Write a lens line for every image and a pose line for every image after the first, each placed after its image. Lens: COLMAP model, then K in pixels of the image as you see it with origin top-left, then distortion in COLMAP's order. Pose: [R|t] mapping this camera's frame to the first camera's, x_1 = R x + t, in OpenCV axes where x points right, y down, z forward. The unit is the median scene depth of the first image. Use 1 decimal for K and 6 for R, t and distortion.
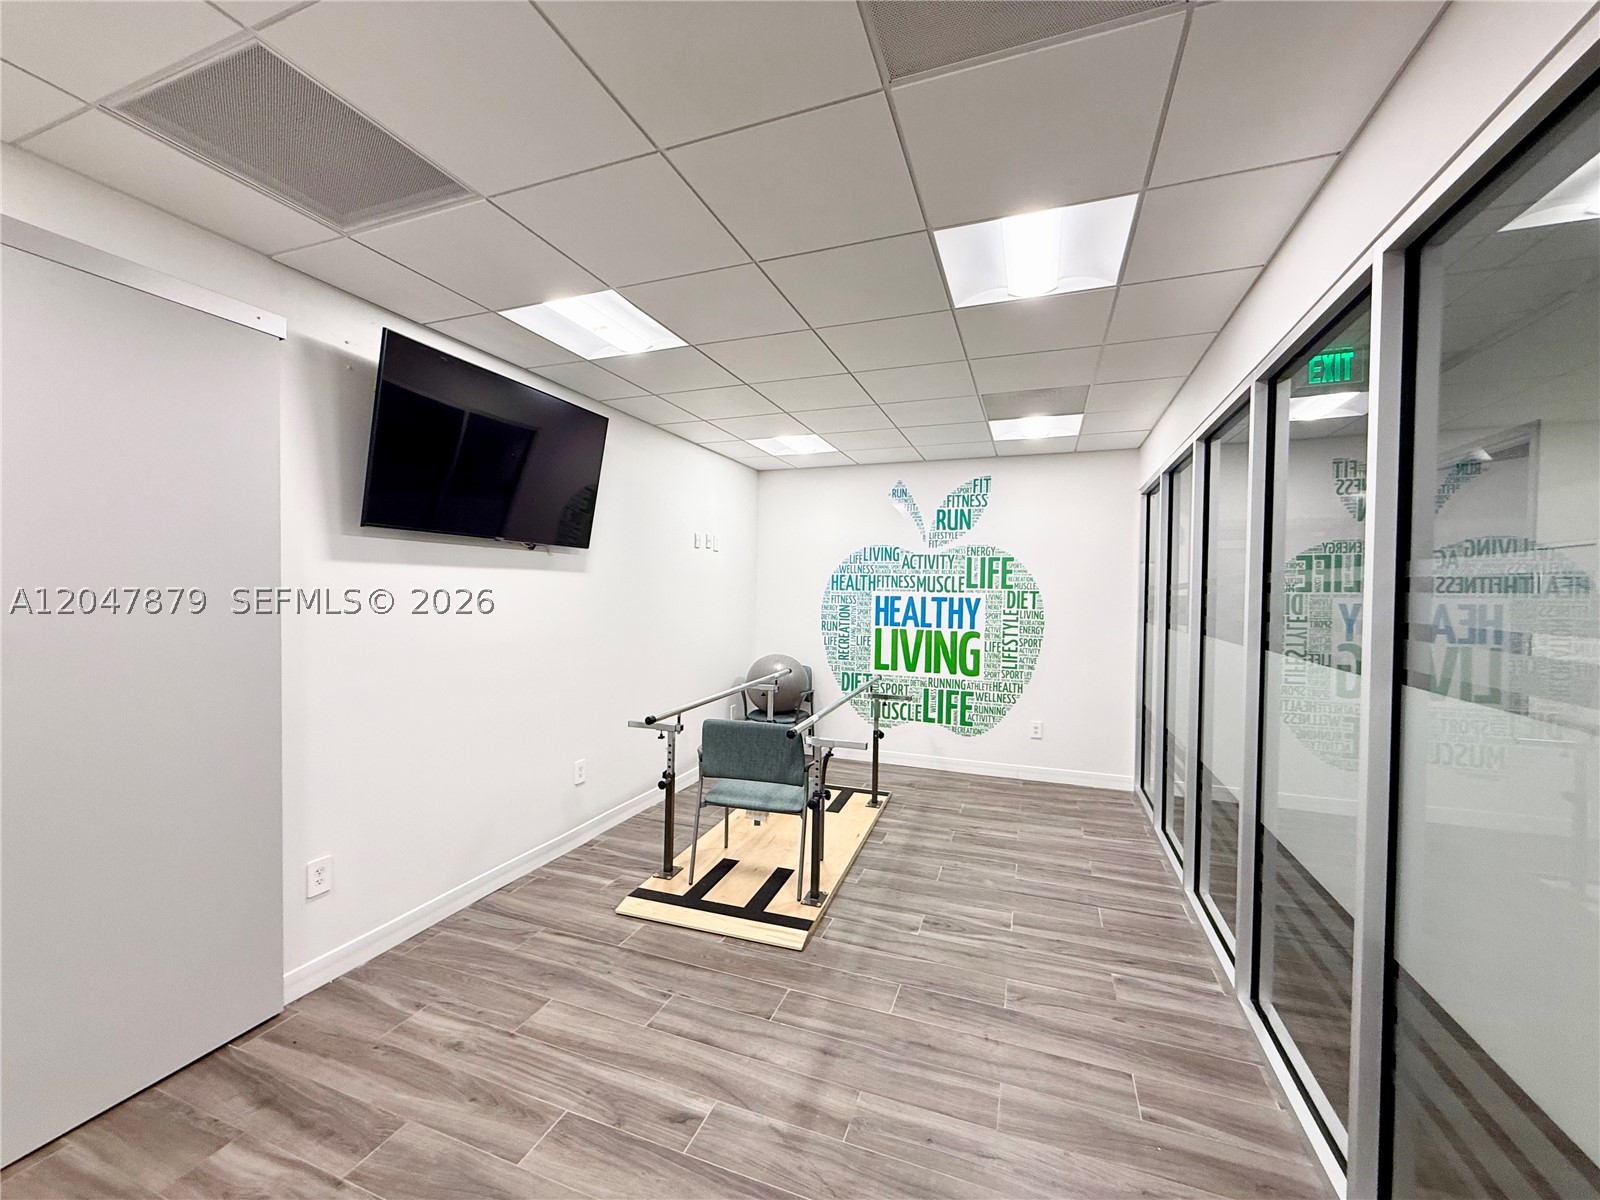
lens RADIAL K [[642.6, 0, 804.8], [0, 642.6, 601.2], [0, 0, 1]] dist [-0.000050, -0.001500]
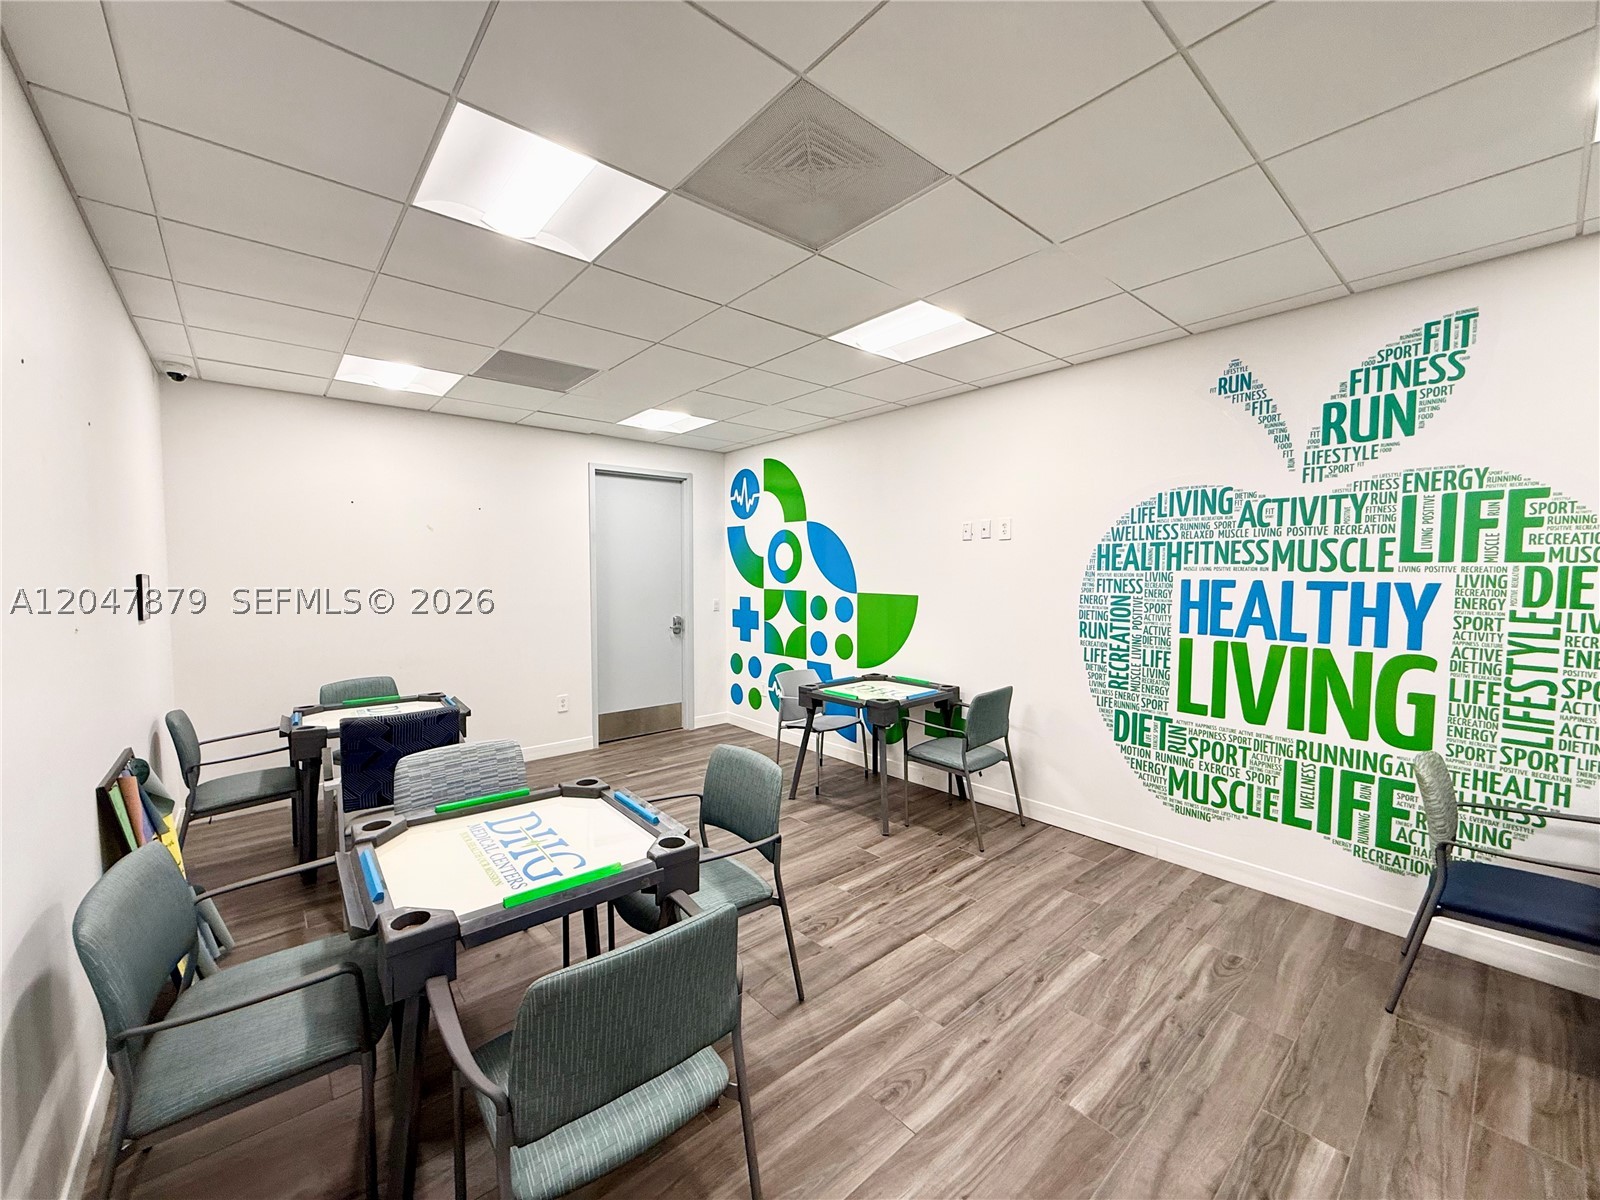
lens RADIAL K [[642.6, 0, 796.9], [0, 642.6, 603.5], [0, 0, 1]] dist [-0.000050, -0.001500]
pose [[0.879464, 0.008533, -0.475888, 0.085759], [0.008598, 0.999391, 0.033809, -0.009596], [0.475887, -0.033825, 0.878856, 0.369689]]
